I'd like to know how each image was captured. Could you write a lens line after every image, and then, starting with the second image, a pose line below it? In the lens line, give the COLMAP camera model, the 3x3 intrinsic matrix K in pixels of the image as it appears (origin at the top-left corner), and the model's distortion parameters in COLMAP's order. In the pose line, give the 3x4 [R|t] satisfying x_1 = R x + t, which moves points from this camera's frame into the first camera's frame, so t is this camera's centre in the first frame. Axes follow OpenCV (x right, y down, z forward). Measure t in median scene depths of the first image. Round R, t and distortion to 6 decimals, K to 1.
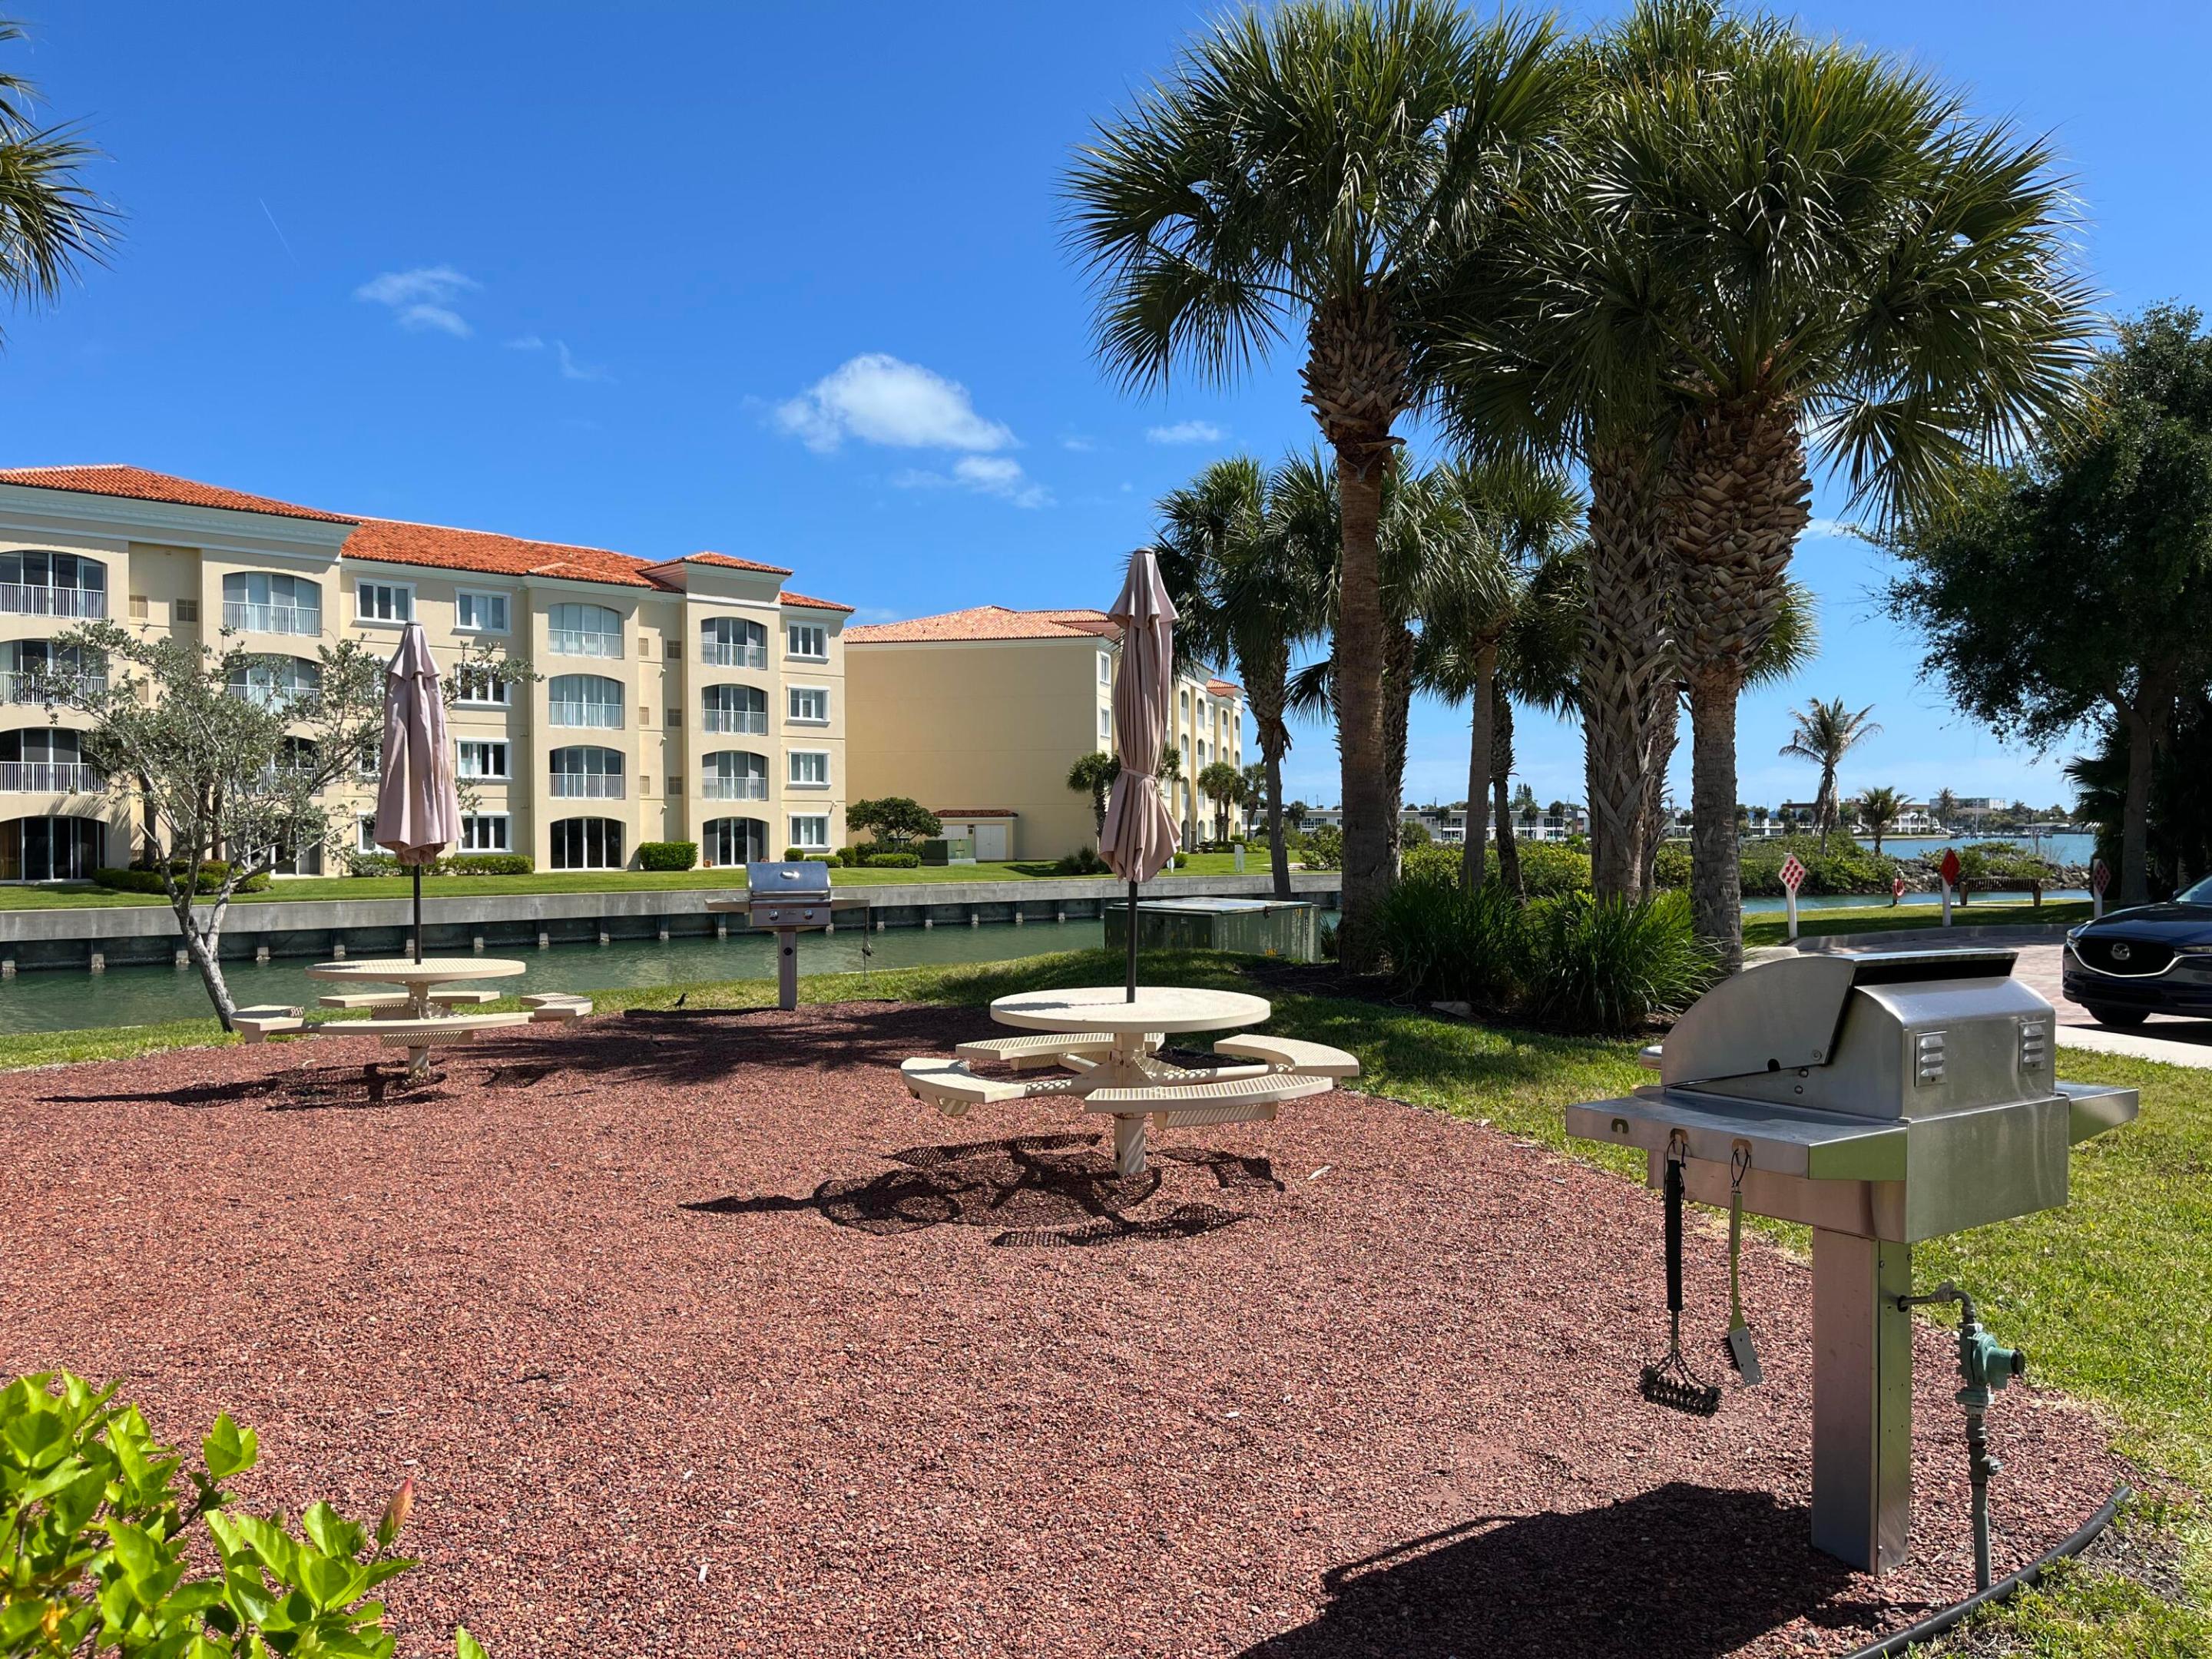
lens RADIAL K [[1691.6, 0, 1112.0], [0, 1691.6, 842.3], [0, 0, 1]] dist [0.008603, 0.001775]
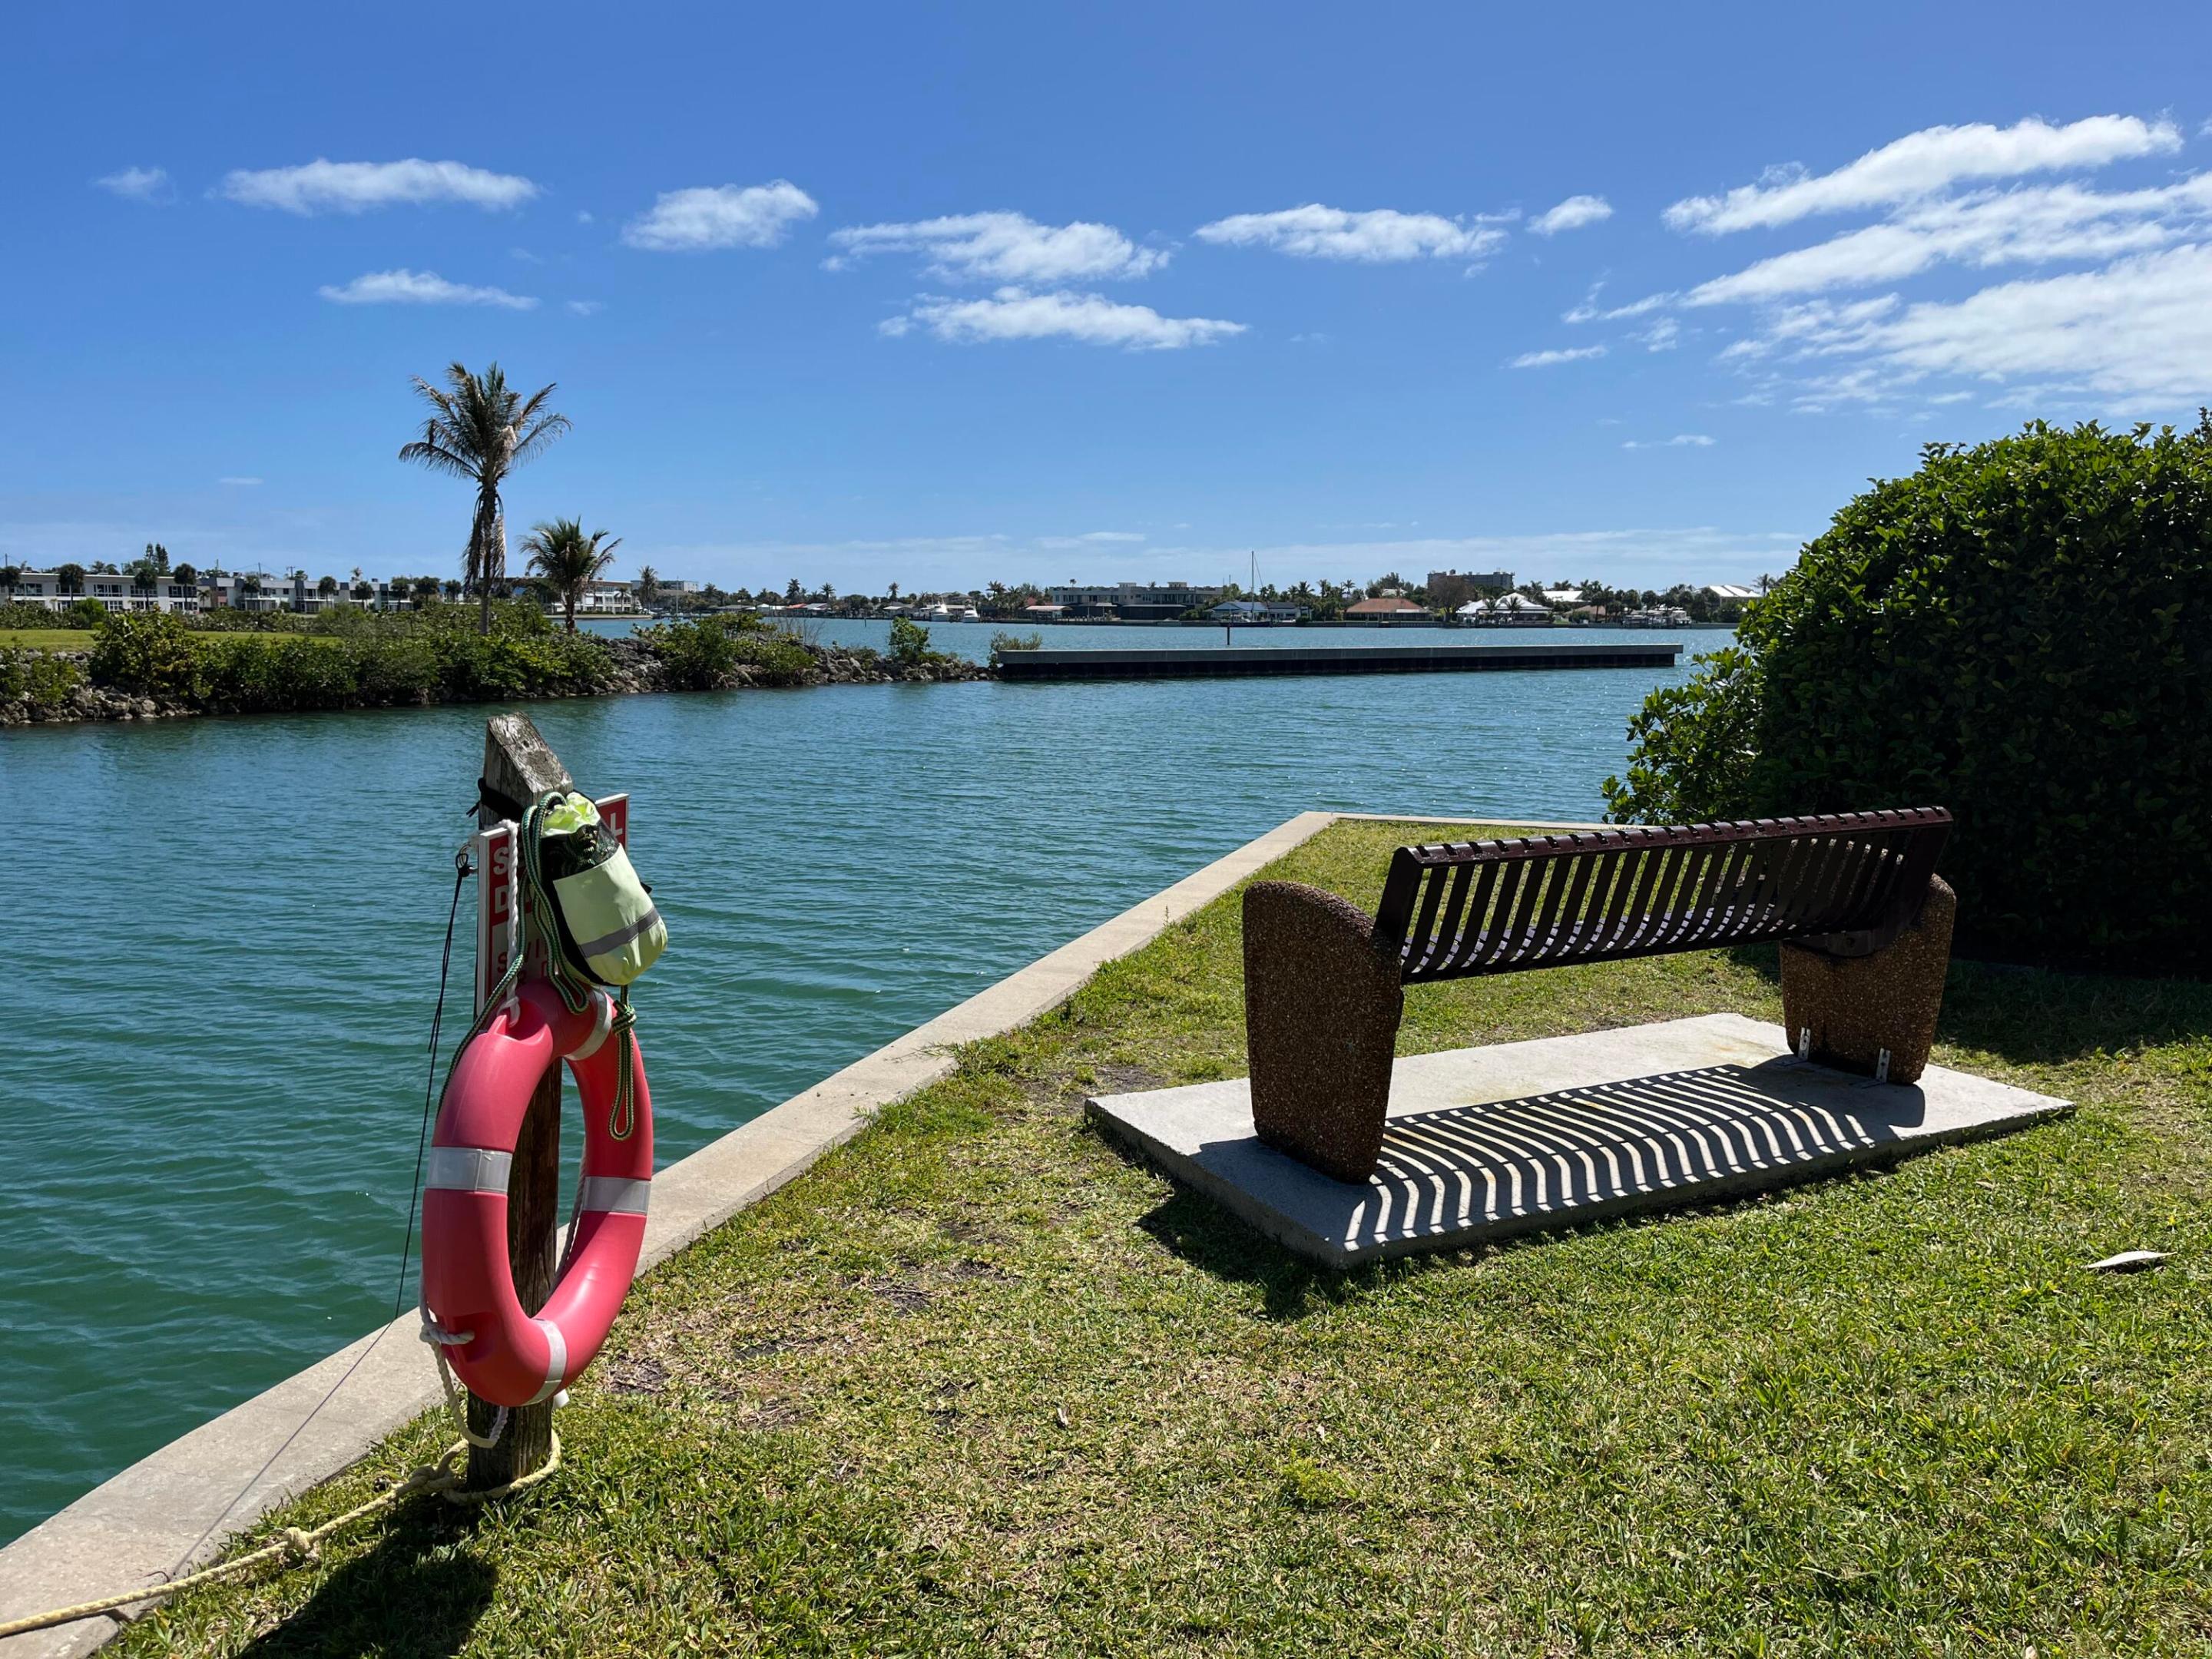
lens RADIAL K [[1691.6, 0, 1113.0], [0, 1691.6, 835.1], [0, 0, 1]] dist [0.008603, 0.001775]
pose [[0.748812, -0.076228, 0.658384, 0.183556], [-0.006187, 0.992517, 0.121950, 0.004380], [-0.662753, -0.095392, 0.742737, 0.393271]]
